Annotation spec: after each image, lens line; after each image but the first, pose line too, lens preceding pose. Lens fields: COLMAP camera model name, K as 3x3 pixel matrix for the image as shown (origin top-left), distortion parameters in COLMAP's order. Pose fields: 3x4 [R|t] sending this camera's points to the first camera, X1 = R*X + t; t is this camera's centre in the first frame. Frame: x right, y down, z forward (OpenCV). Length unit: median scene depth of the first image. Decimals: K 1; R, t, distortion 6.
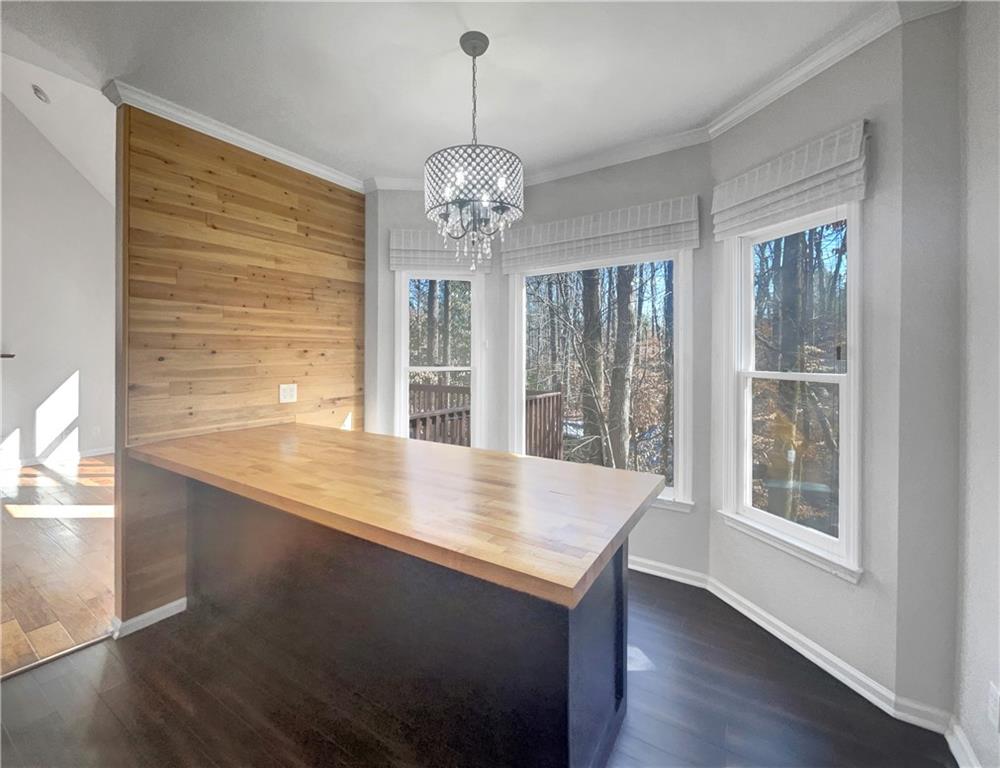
lens RADIAL K [[448.1, 0, 500.0], [0, 448.1, 384.0], [0, 0, 1]] dist [-0.000194, 0.000324]
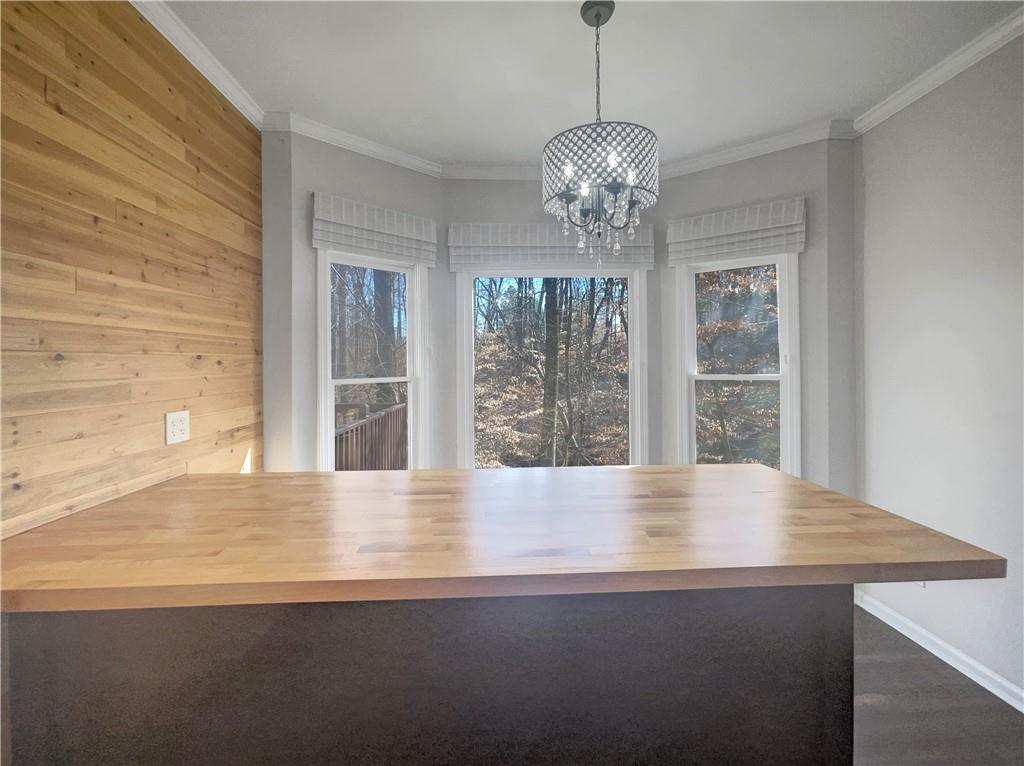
lens RADIAL K [[430.2, 0, 513.1], [0, 430.2, 390.6], [0, 0, 1]] dist [0.002545, -0.002599]
pose [[0.794562, -0.044070, 0.605581, -0.469418], [0.046817, 0.998840, 0.011261, -0.013843], [-0.605375, 0.019404, 0.795704, 0.274733]]
